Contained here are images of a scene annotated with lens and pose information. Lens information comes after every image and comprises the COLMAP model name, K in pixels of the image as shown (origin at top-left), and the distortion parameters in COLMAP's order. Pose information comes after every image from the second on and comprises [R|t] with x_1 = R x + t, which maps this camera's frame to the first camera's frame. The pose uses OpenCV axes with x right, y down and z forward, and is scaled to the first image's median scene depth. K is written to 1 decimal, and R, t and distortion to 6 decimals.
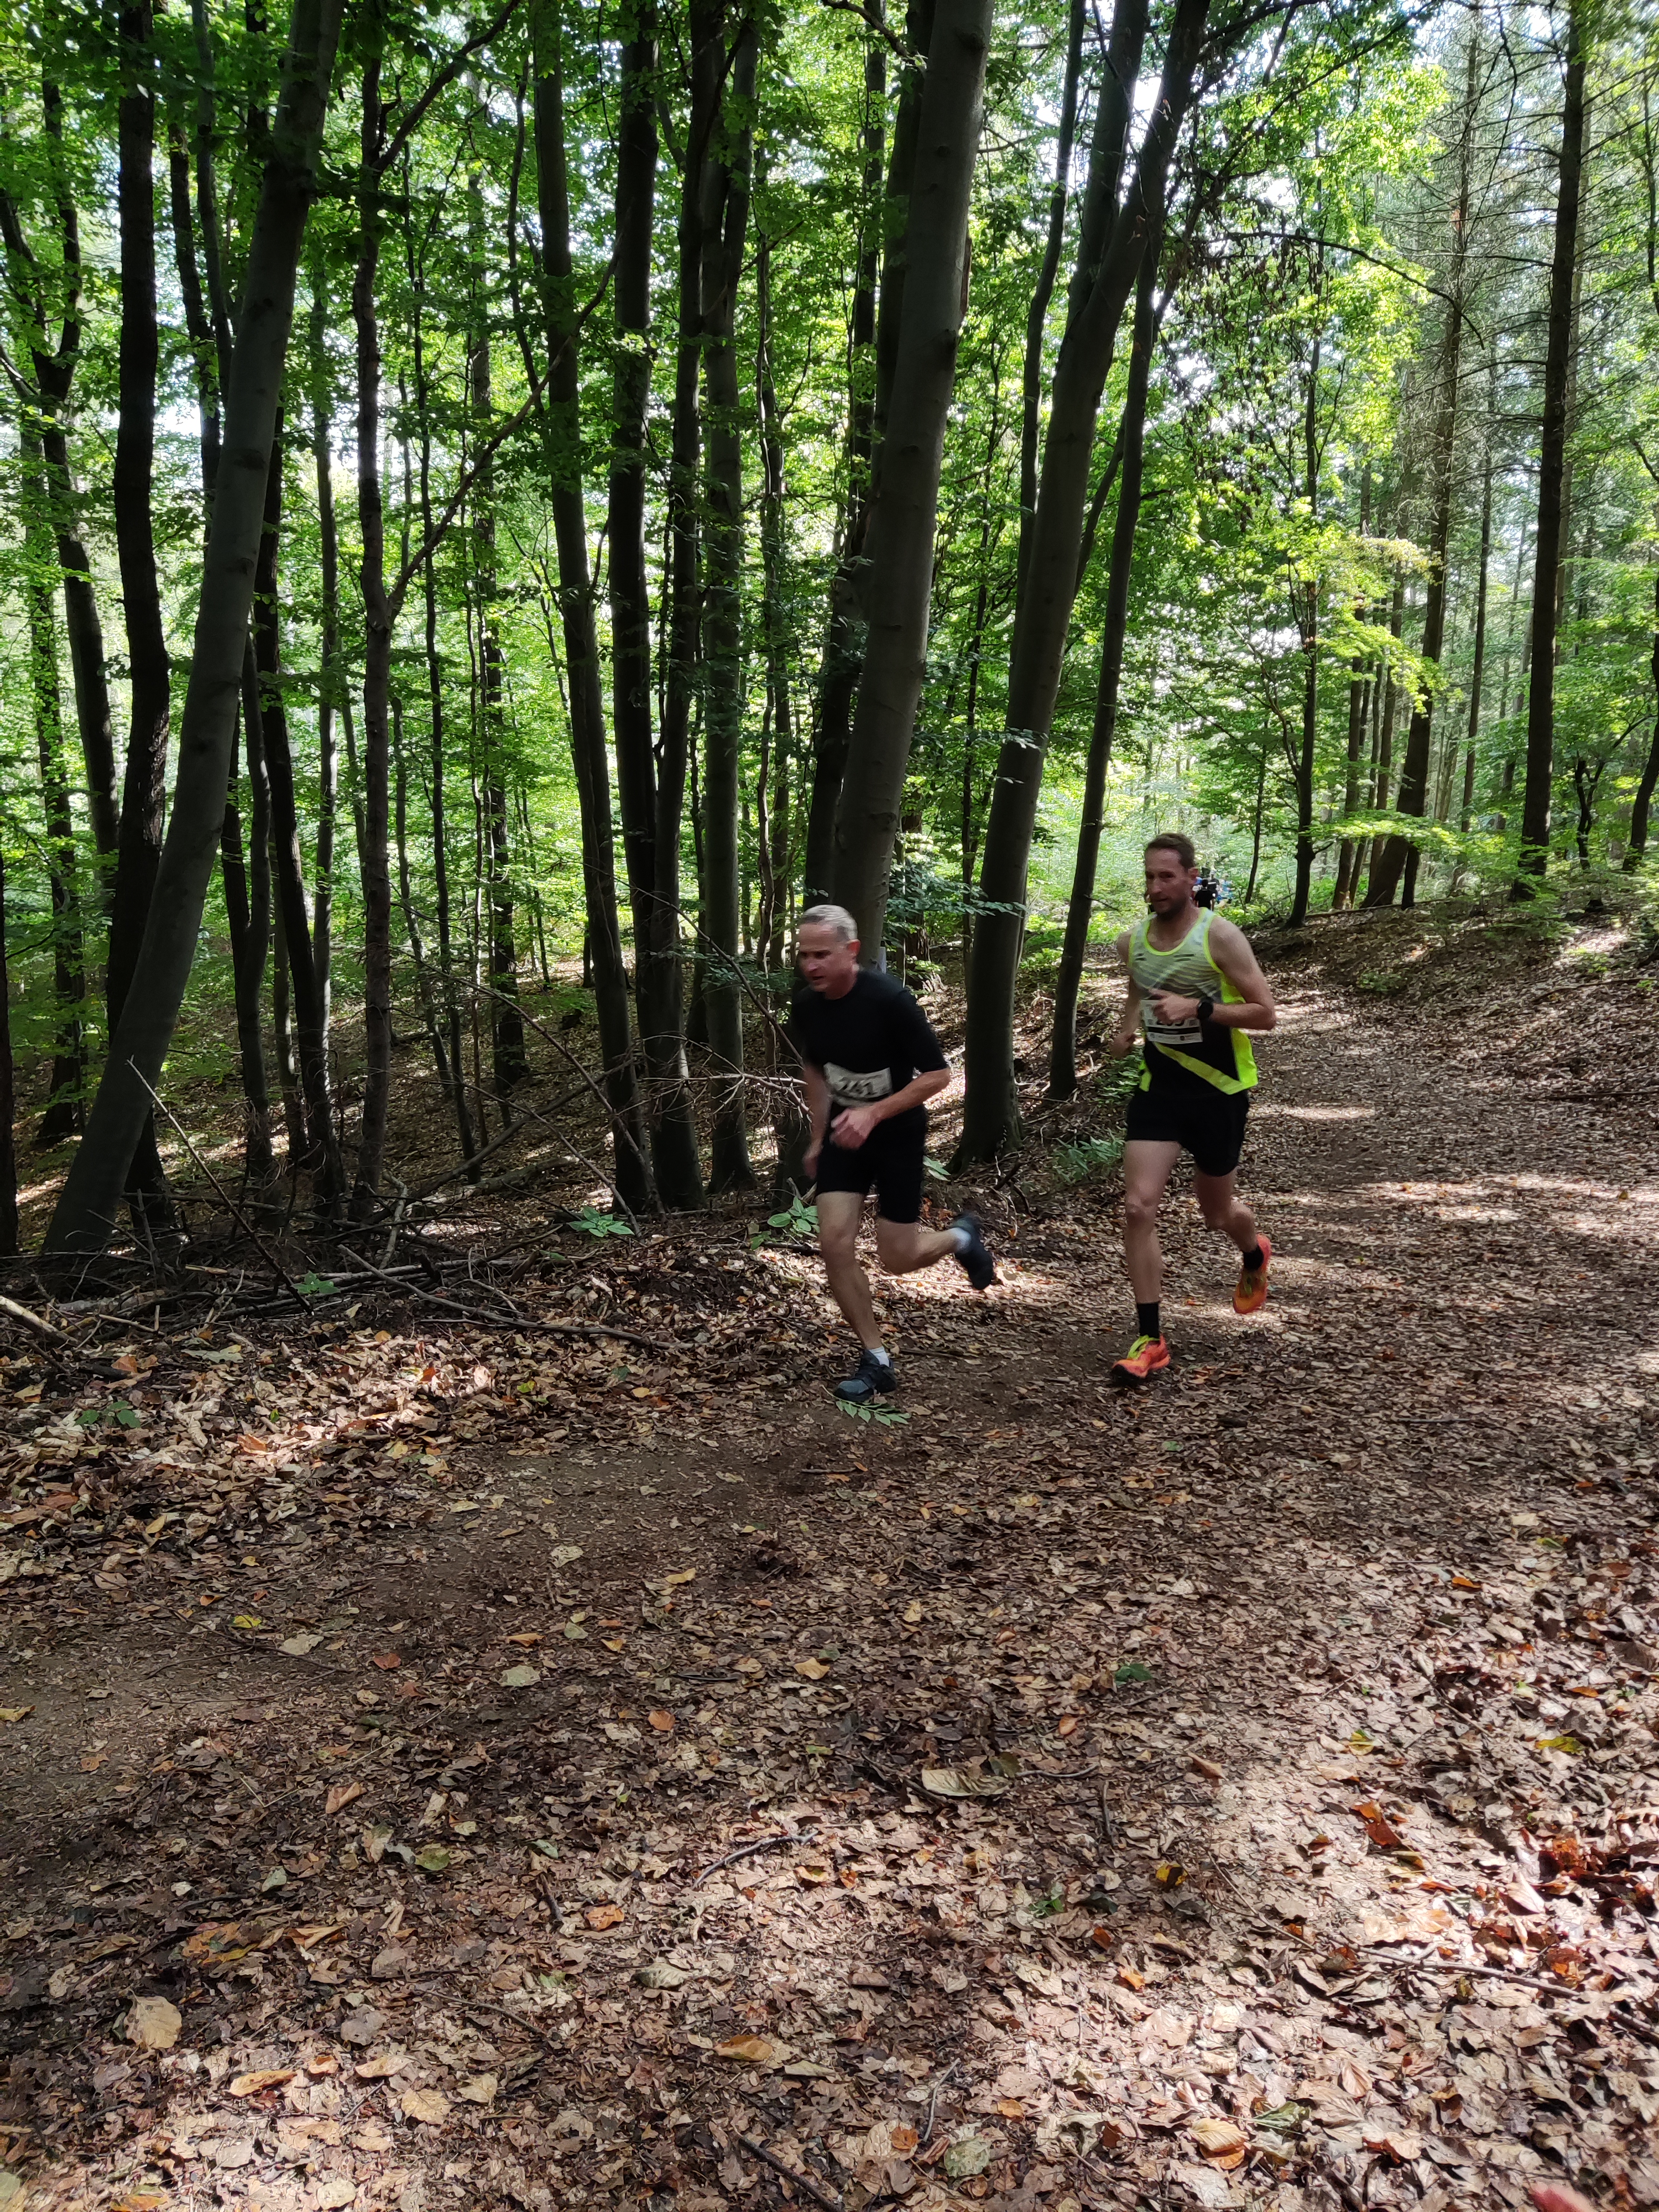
lens RADIAL K [[1687.3, 0, 828.1], [0, 1687.3, 1110.0], [0, 0, 1]] dist [0.118788, -0.170841]
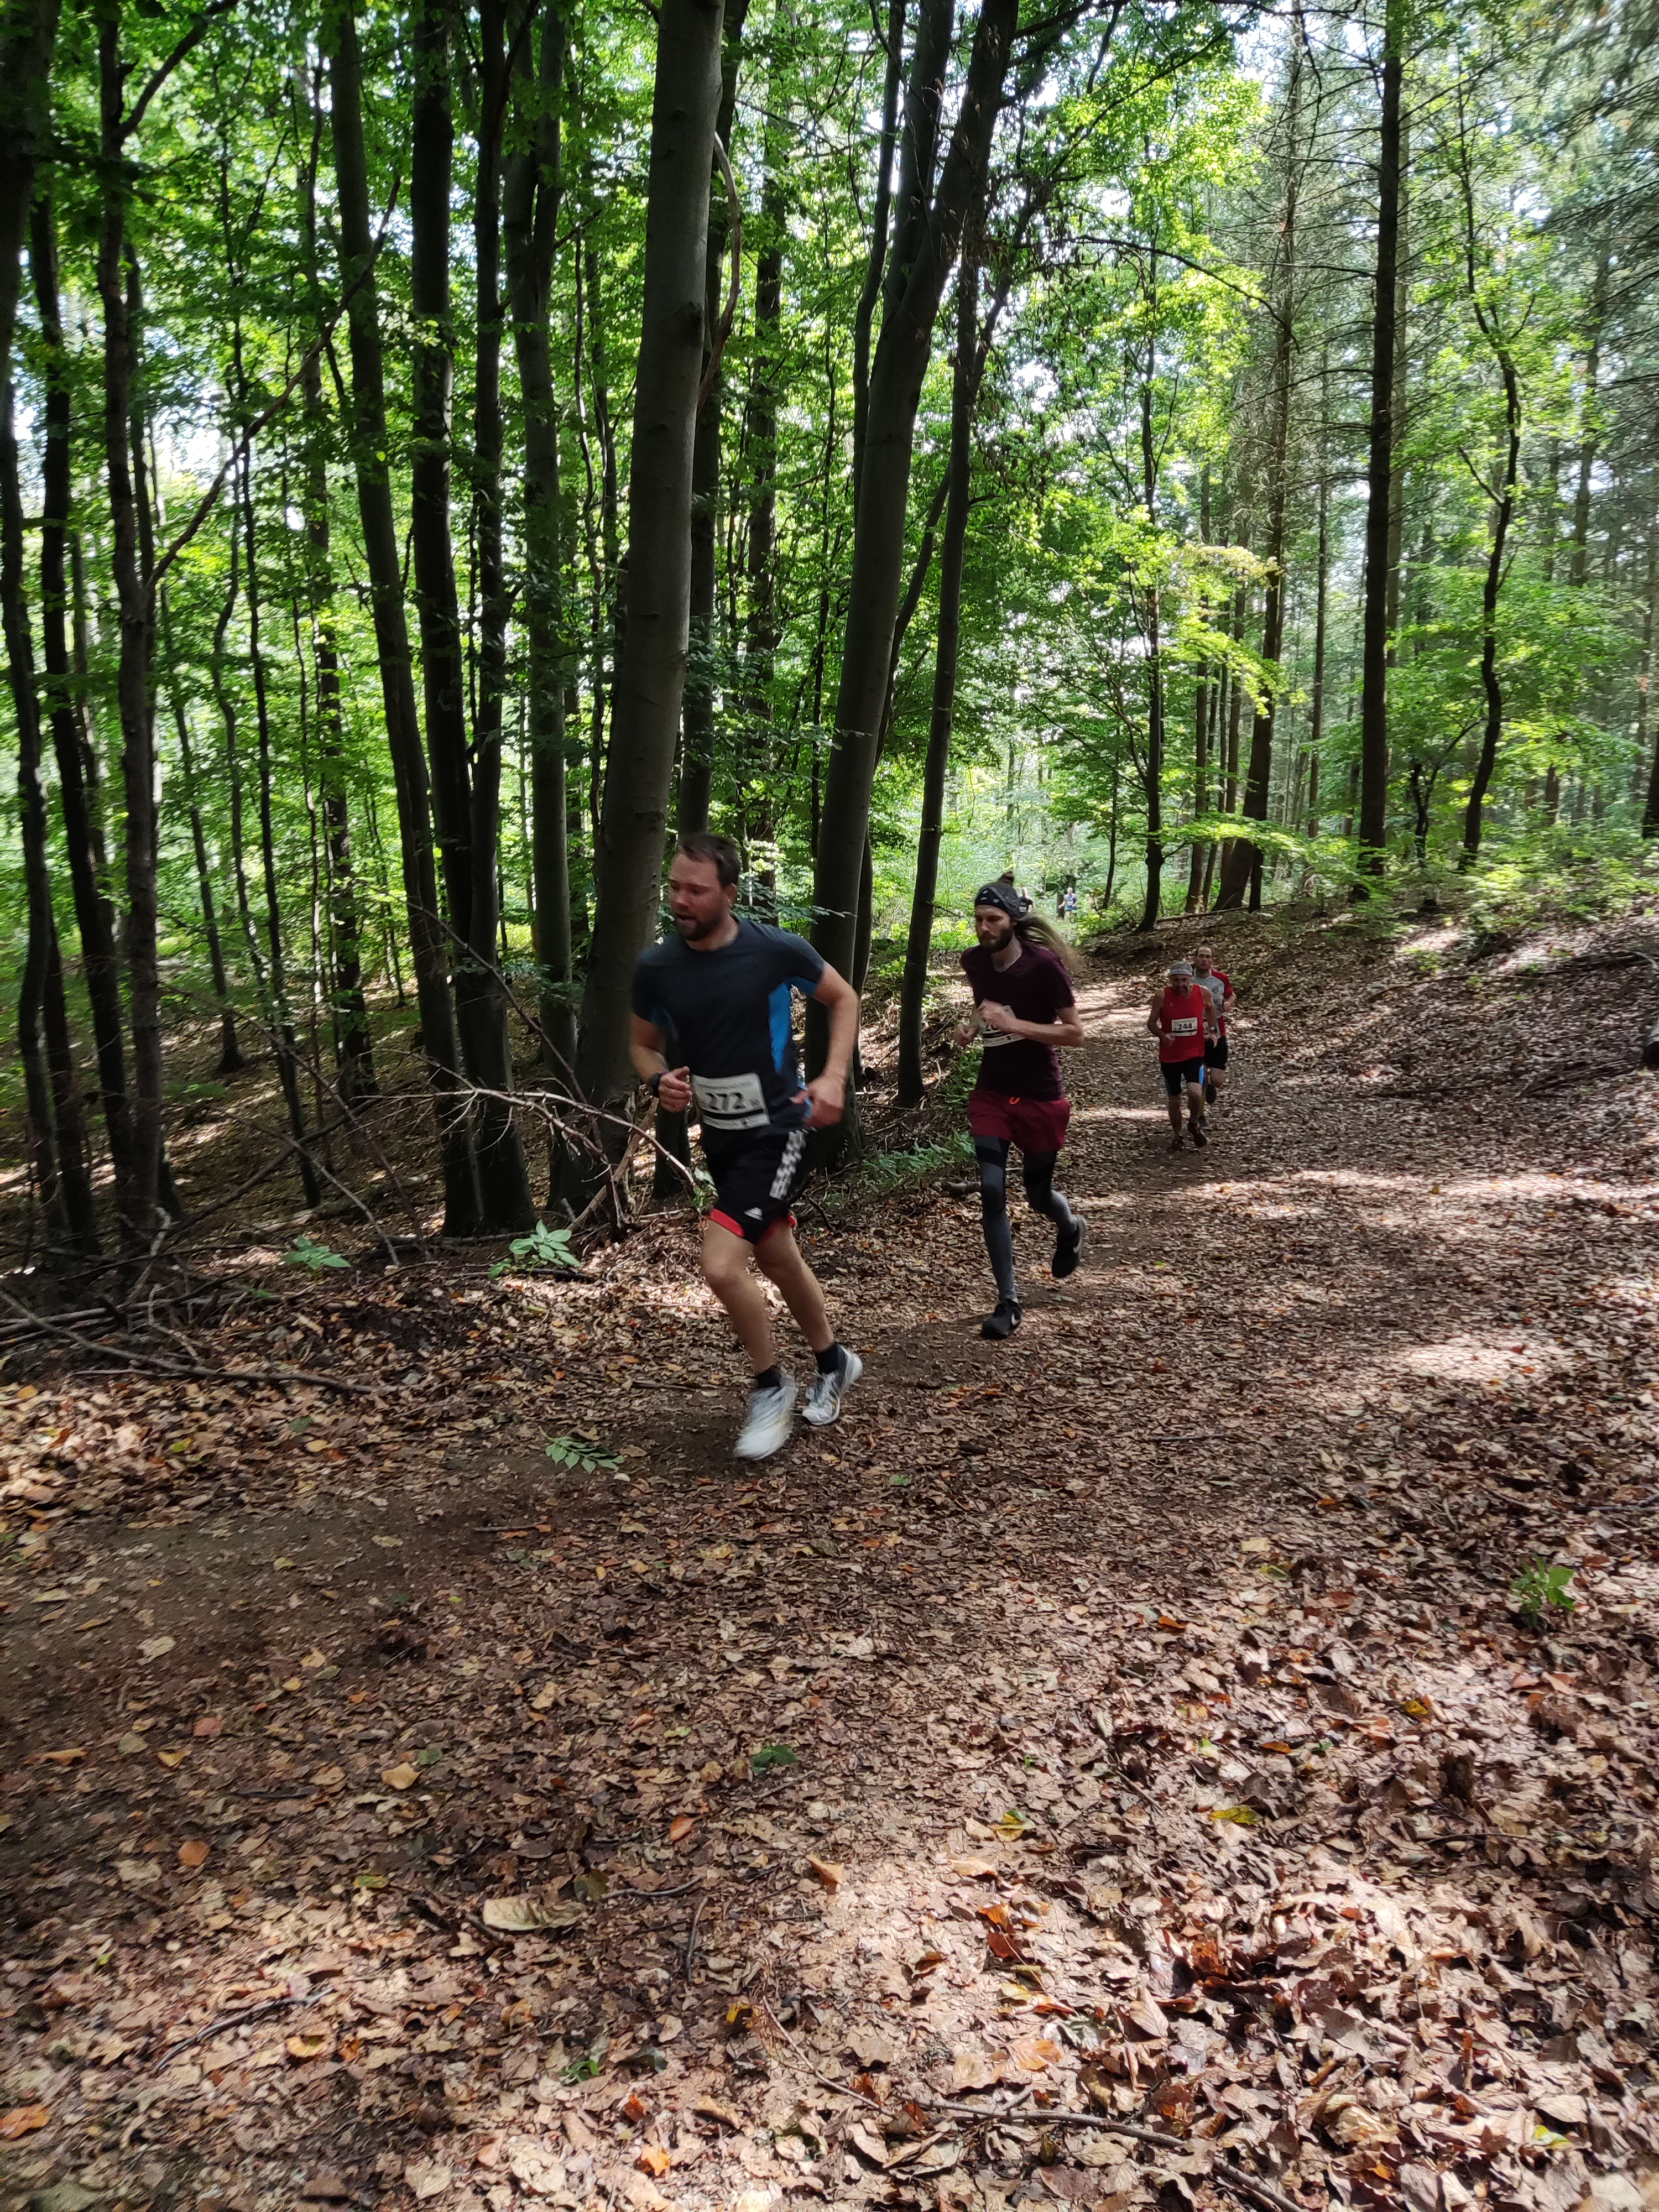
lens RADIAL K [[1687.3, 0, 820.7], [0, 1687.3, 1105.4], [0, 0, 1]] dist [0.118788, -0.170841]
pose [[0.997595, -0.023479, 0.065216, 0.141361], [0.024053, 0.999678, -0.008024, -0.001622], [-0.065007, 0.009573, 0.997839, 0.098821]]
